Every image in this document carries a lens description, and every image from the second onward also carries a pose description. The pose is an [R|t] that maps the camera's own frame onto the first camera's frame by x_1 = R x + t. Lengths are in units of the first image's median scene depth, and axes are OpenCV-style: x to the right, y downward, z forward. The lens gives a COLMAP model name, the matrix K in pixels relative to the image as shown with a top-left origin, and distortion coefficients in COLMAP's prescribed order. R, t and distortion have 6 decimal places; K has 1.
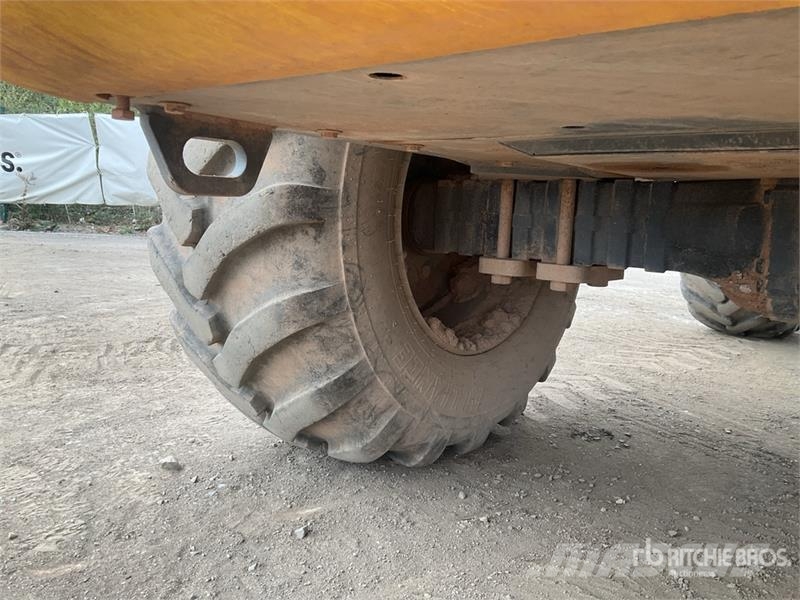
lens RADIAL K [[656.9, 0, 402.4], [0, 656.9, 302.1], [0, 0, 1]] dist [0.050878, -0.094522]
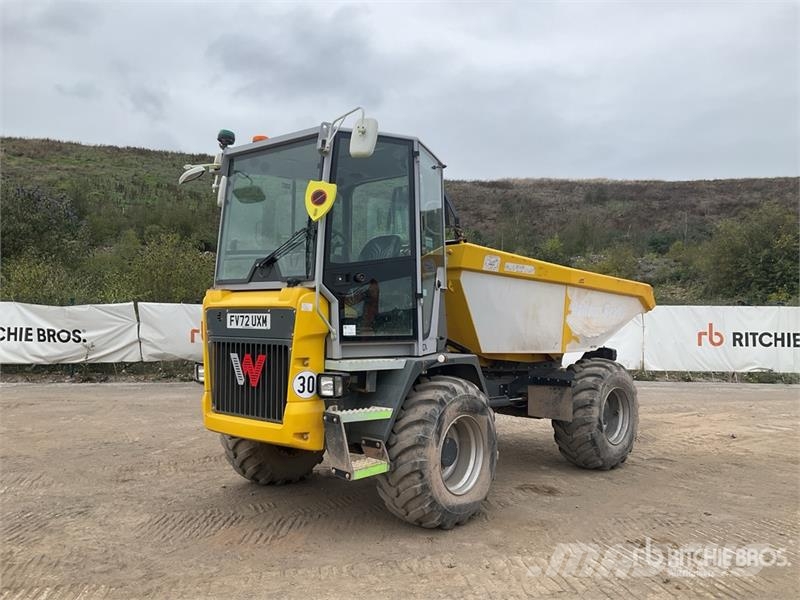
lens RADIAL K [[656.9, 0, 401.6], [0, 656.9, 305.9], [0, 0, 1]] dist [0.050878, -0.094522]
pose [[0.999078, -0.041651, 0.010424, 0.110406], [0.042729, 0.988303, -0.146392, -0.032905], [-0.004205, 0.146702, 0.989172, -0.464574]]
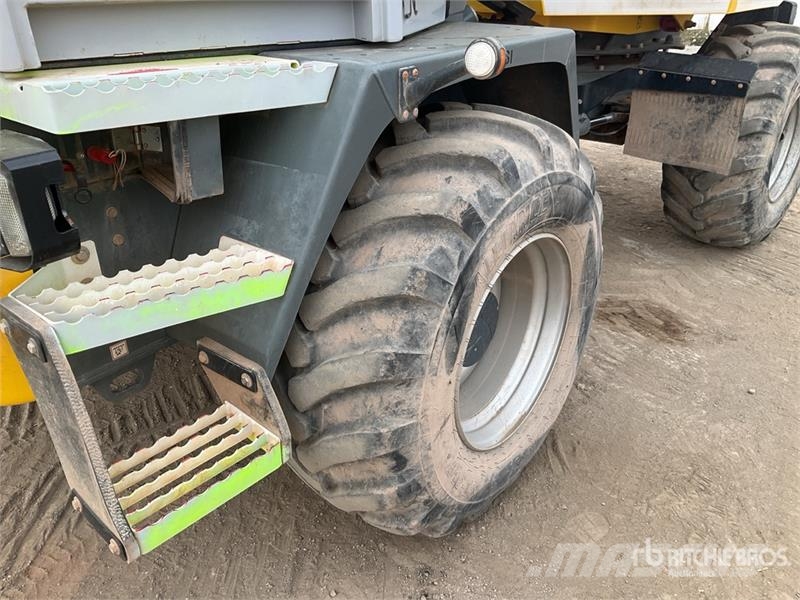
lens RADIAL K [[656.9, 0, 399.8], [0, 656.9, 304.8], [0, 0, 1]] dist [0.050878, -0.094522]
pose [[0.998189, -0.059940, 0.005060, 0.123982], [0.054544, 0.937376, 0.344023, -0.060191], [-0.025364, -0.343124, 0.938947, -0.152695]]
